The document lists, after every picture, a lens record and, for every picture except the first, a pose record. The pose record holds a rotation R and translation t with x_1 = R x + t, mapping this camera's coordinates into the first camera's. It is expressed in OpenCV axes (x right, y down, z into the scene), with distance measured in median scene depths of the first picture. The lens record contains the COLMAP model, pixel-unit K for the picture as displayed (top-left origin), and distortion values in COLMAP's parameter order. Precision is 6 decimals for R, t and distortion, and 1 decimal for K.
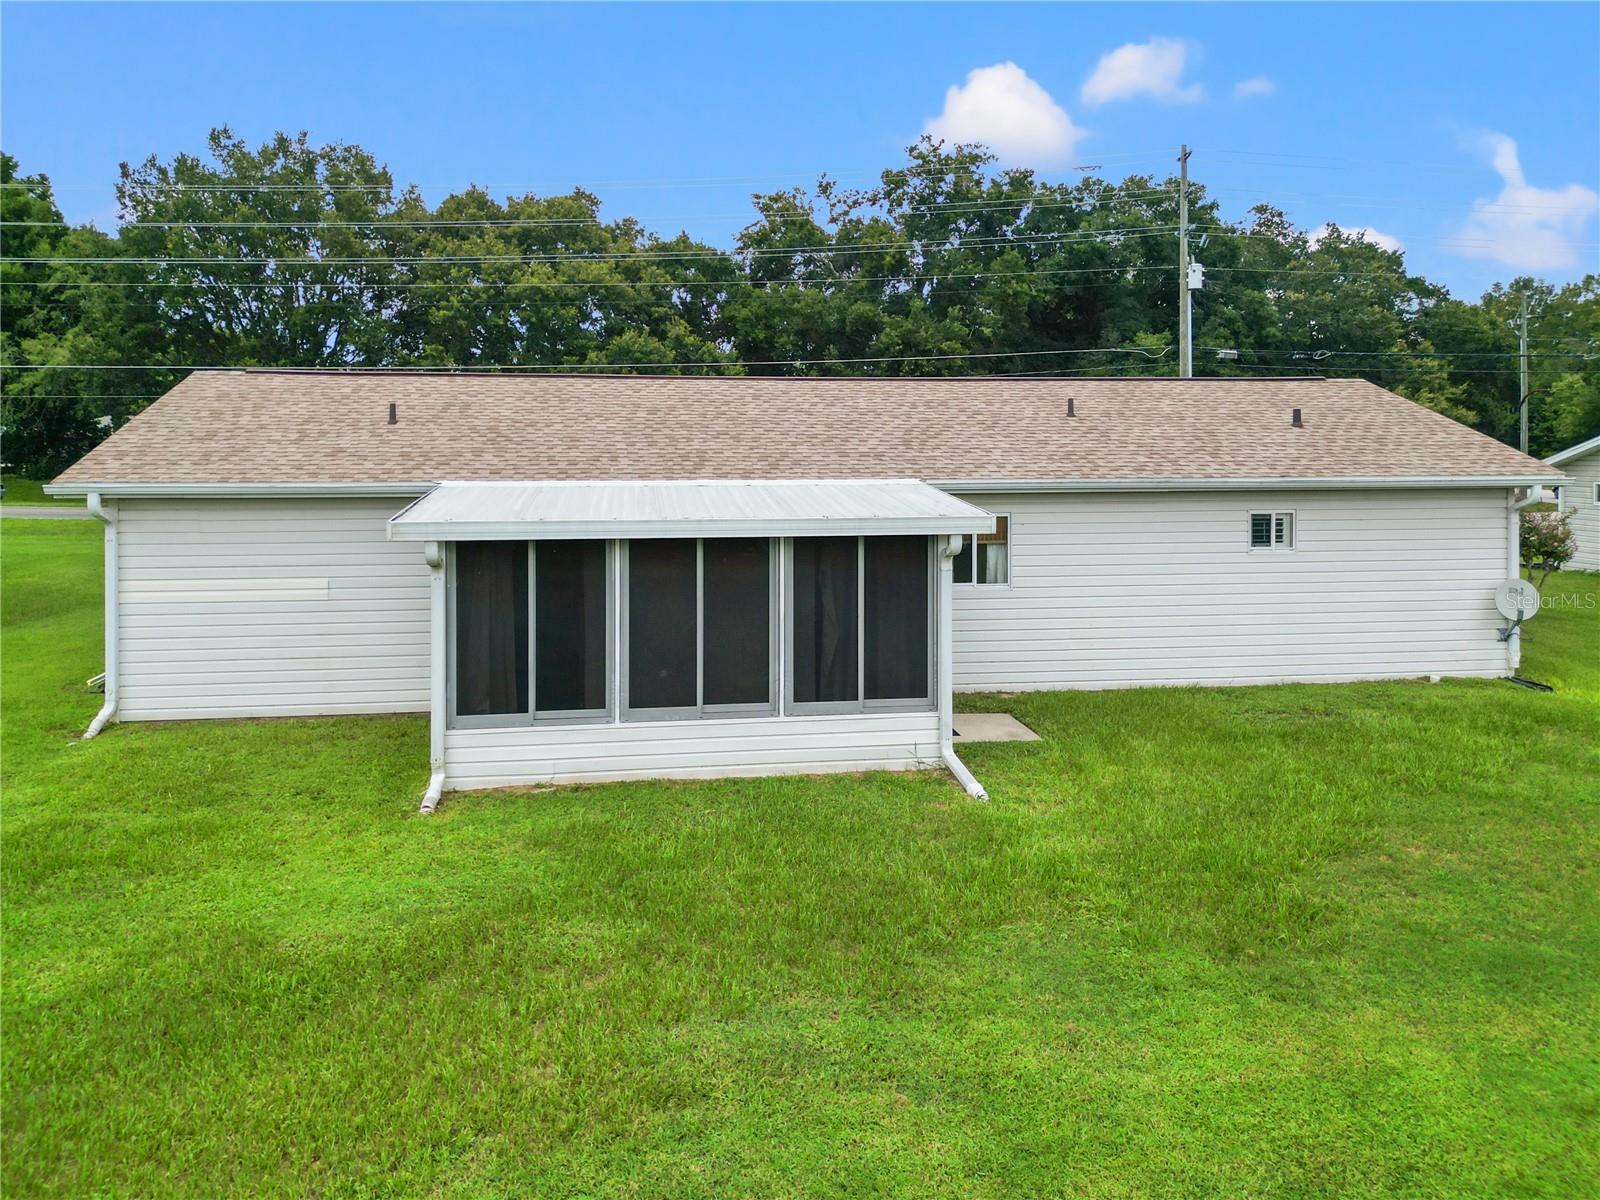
lens RADIAL K [[1190.1, 0, 805.7], [0, 1190.1, 454.6], [0, 0, 1]] dist [0.055436, -0.042681]
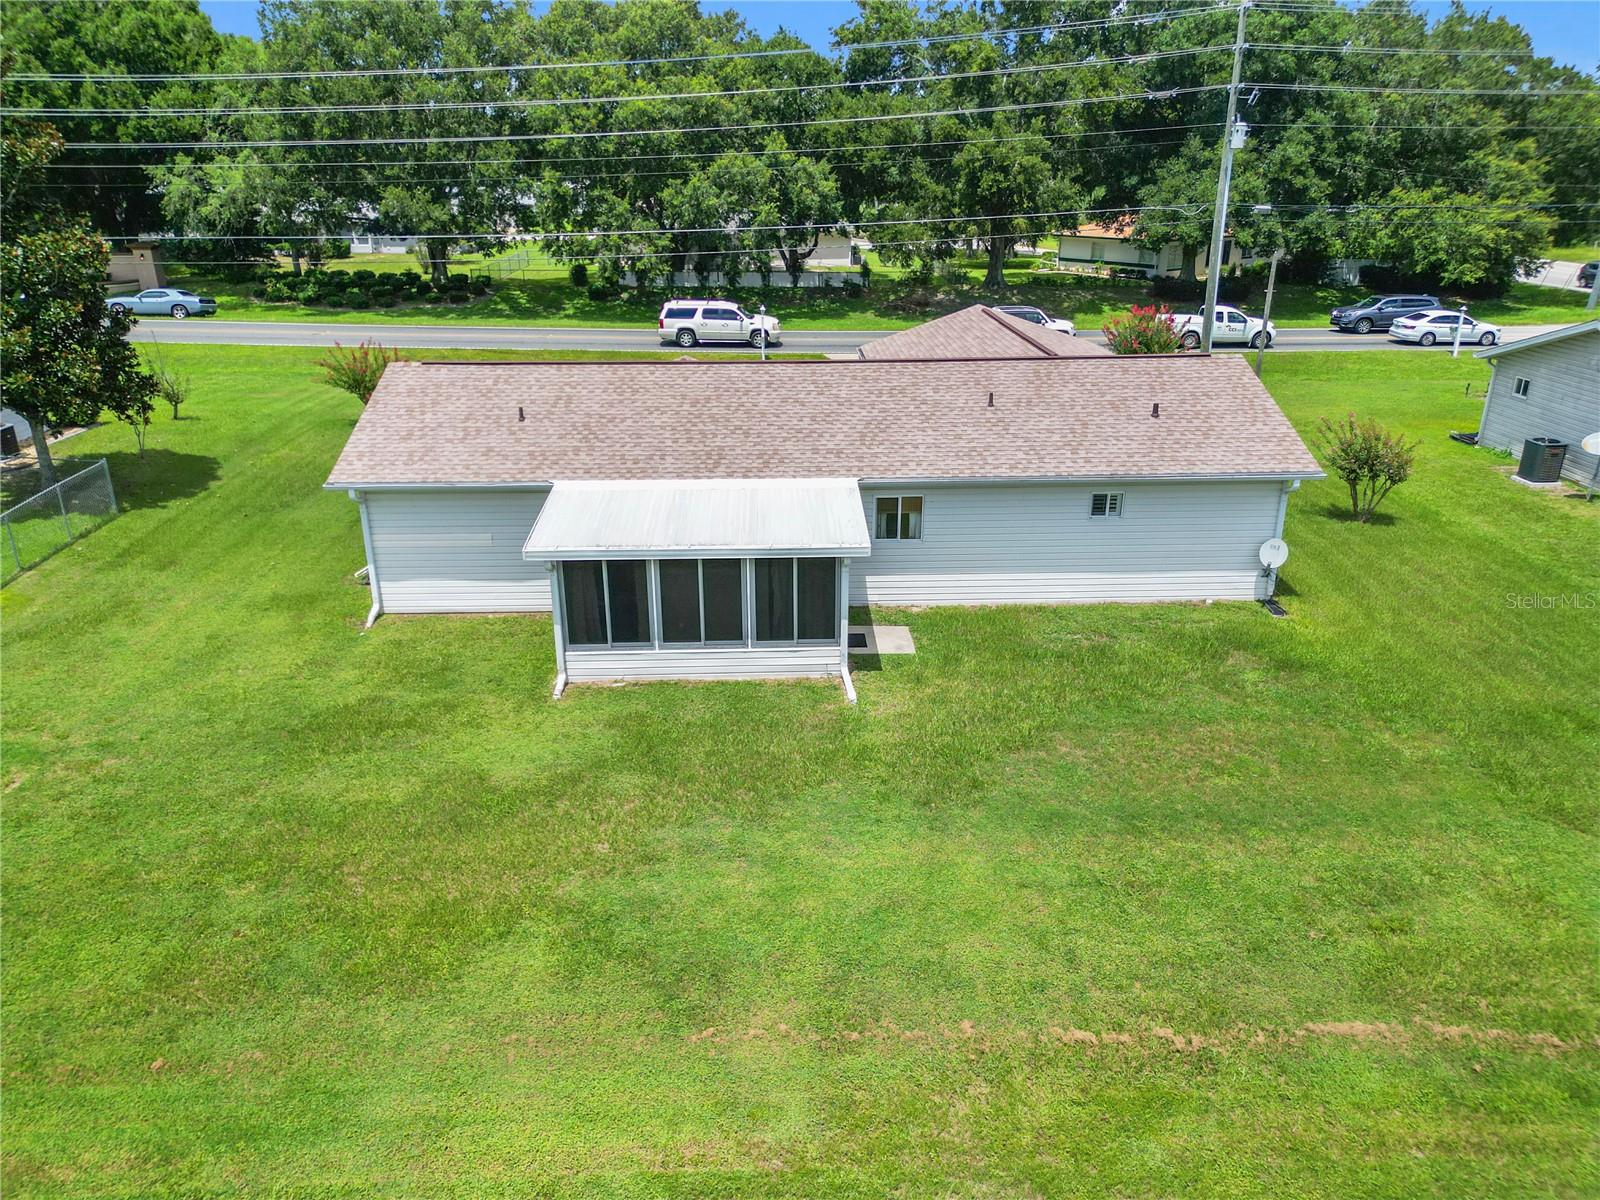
lens RADIAL K [[1119.1, 0, 800.0], [0, 1119.1, 600.0], [0, 0, 1]] dist [0.075886, -0.064558]
pose [[0.994080, 0.035660, -0.102630, 0.151365], [0.001124, 0.941178, 0.337909, -0.277746], [0.108643, -0.336024, 0.935566, -0.352670]]
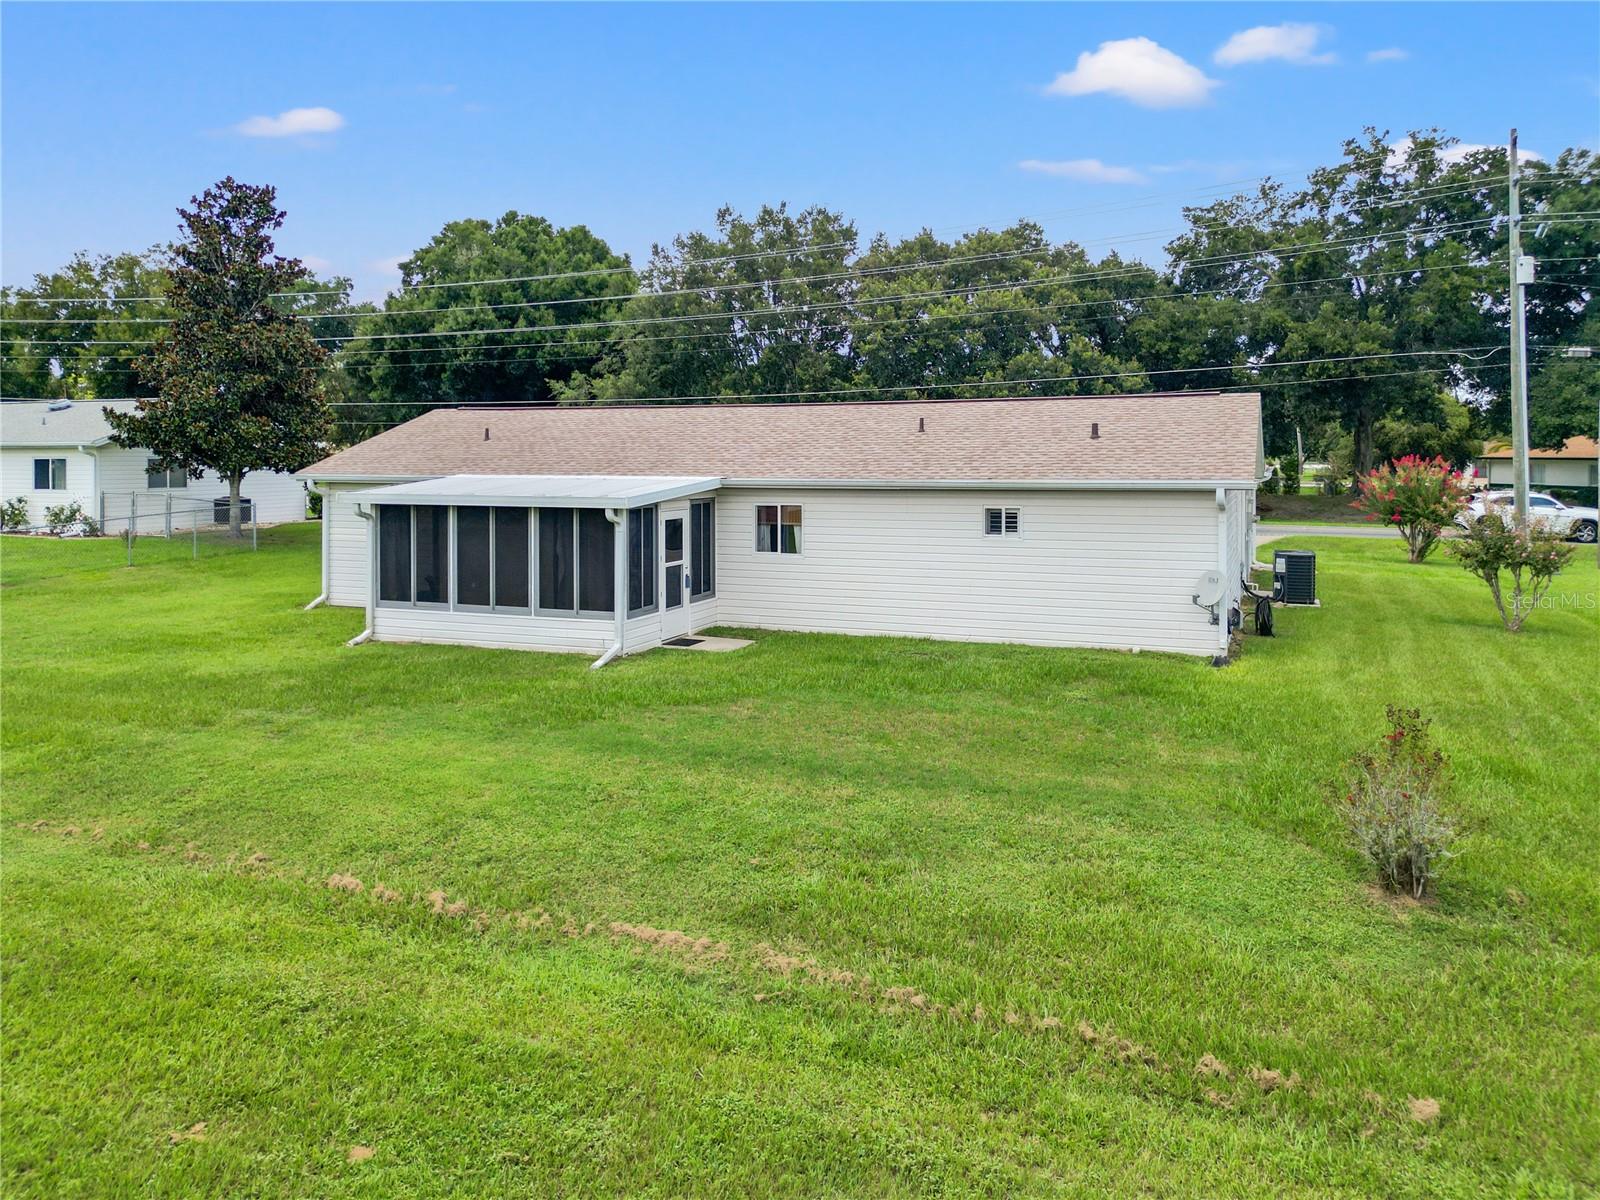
lens RADIAL K [[1160.2, 0, 770.7], [0, 1160.2, 464.7], [0, 0, 1]] dist [0.060904, -0.061905]
pose [[0.866050, 0.002919, -0.499948, 0.747249], [-0.003322, 0.999994, 0.000084, 0.004115], [0.499946, 0.001588, 0.866055, -0.172748]]
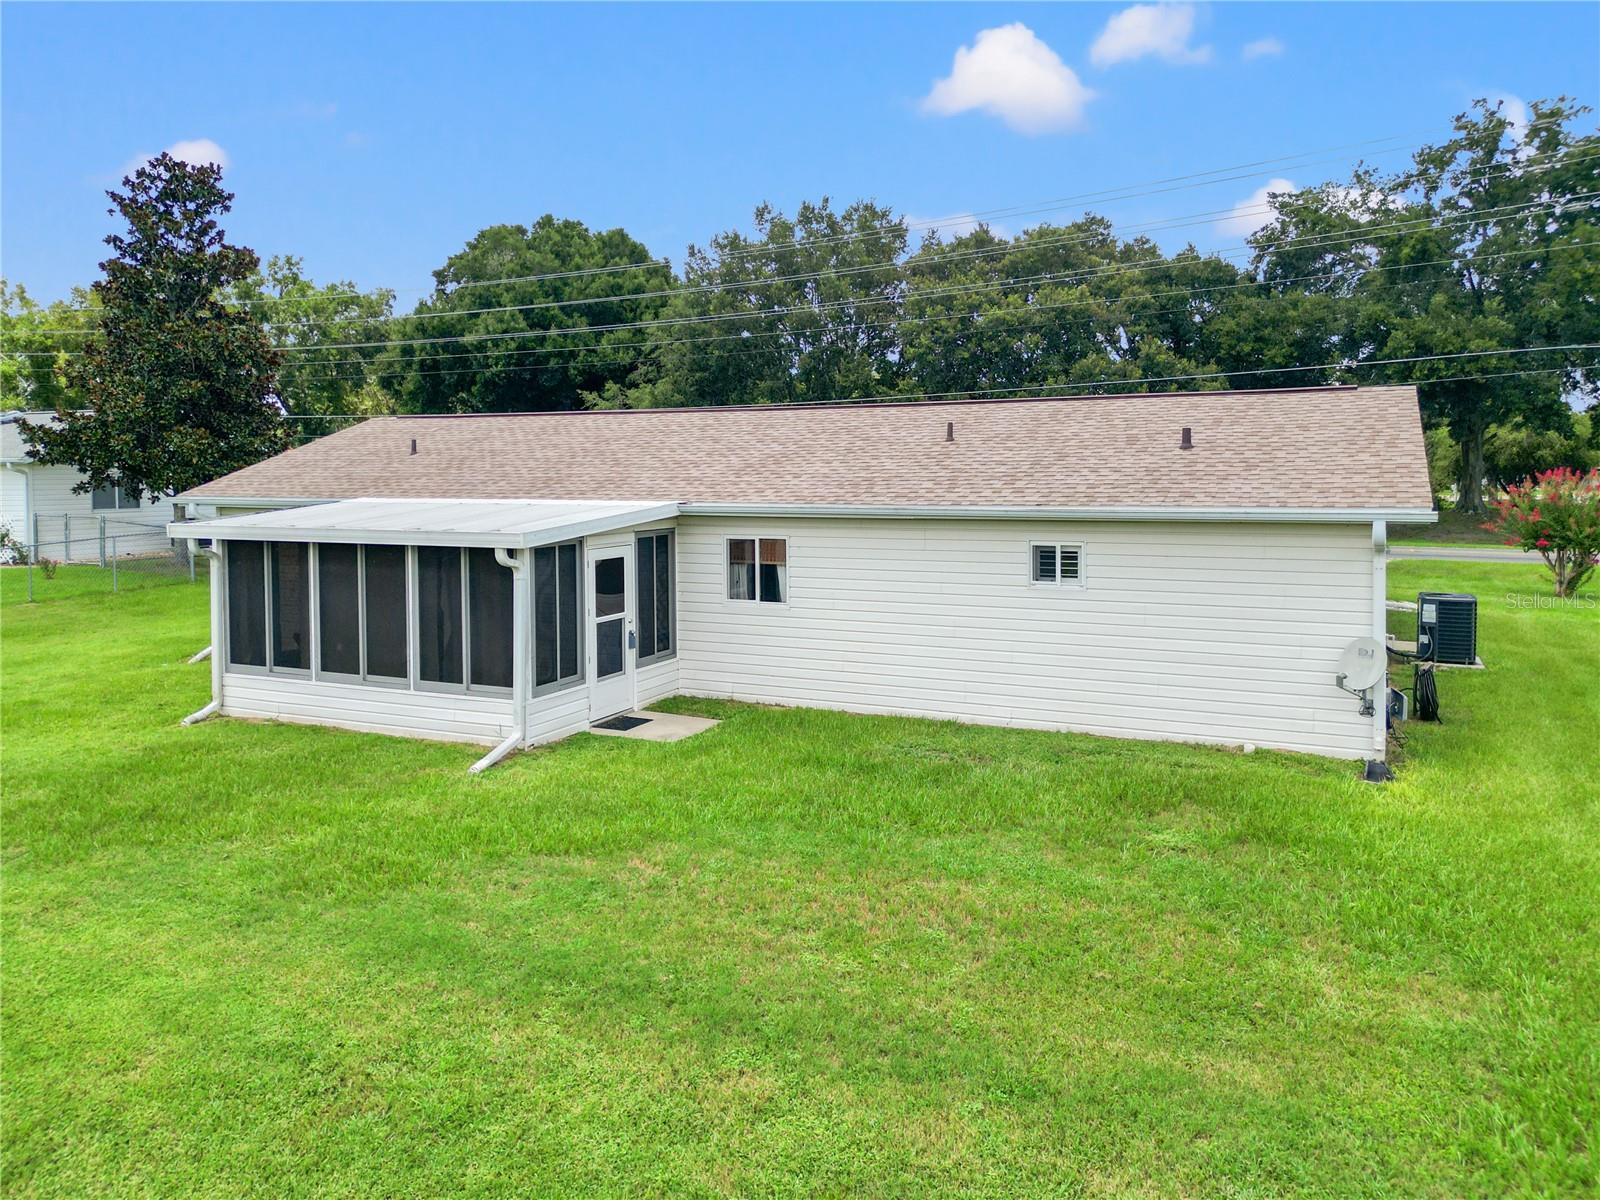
lens RADIAL K [[1157.2, 0, 752.3], [0, 1157.2, 493.8], [0, 0, 1]] dist [0.064065, -0.072599]
pose [[0.830286, 0.008939, -0.557266, 0.651917], [-0.001073, 0.999895, 0.014441, -0.002272], [0.557337, -0.011392, 0.830208, 0.130027]]
